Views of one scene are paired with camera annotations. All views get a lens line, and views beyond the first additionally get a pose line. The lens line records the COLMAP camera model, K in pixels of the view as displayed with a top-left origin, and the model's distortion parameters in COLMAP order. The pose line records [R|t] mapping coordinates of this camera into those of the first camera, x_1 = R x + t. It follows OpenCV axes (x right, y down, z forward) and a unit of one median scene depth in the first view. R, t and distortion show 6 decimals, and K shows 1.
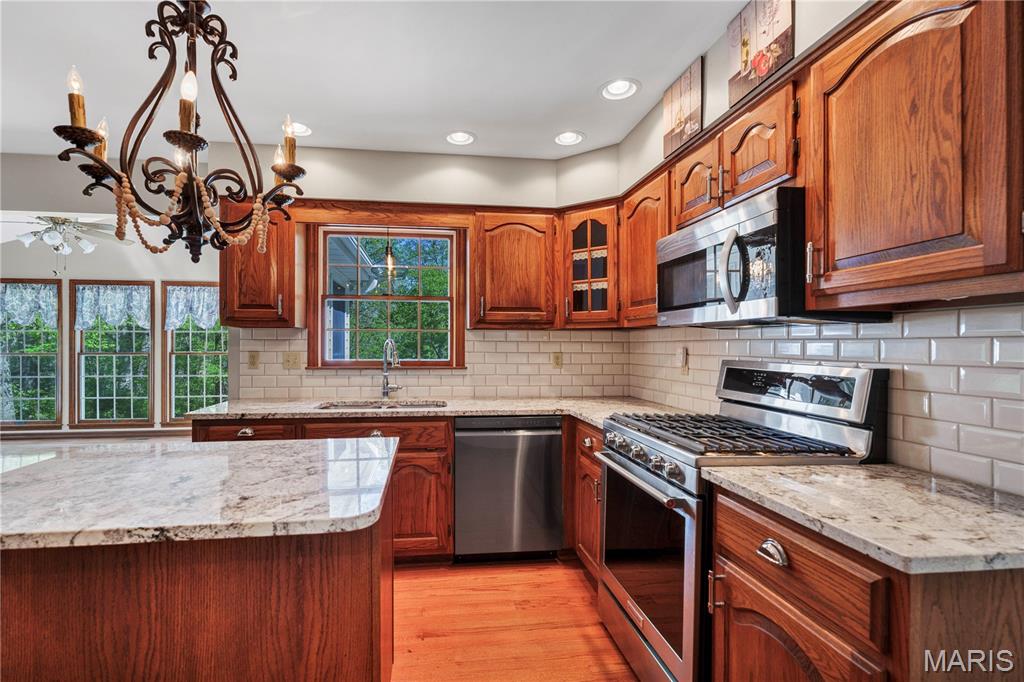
lens RADIAL K [[470.4, 0, 481.2], [0, 470.4, 342.3], [0, 0, 1]] dist [0.005272, -0.002272]
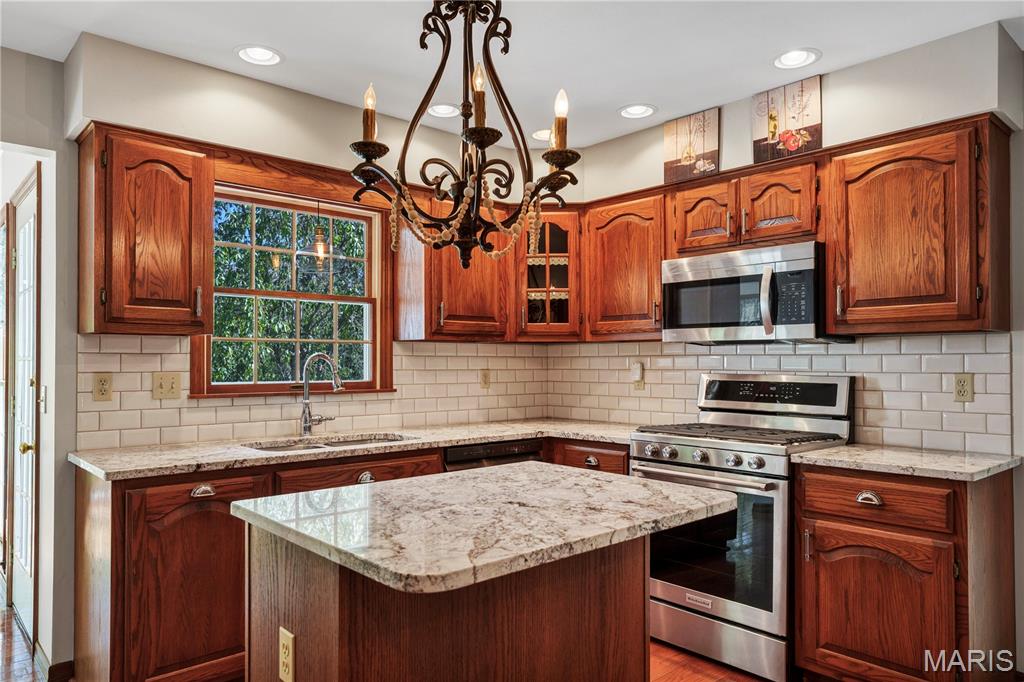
lens RADIAL K [[692.2, 0, 511.2], [0, 692.2, 349.4], [0, 0, 1]] dist [-0.006277, 0.007792]
pose [[0.820620, 0.005647, 0.571446, -0.785725], [0.000334, 0.999946, -0.010361, -0.002056], [-0.571474, 0.008693, 0.820574, -0.075280]]
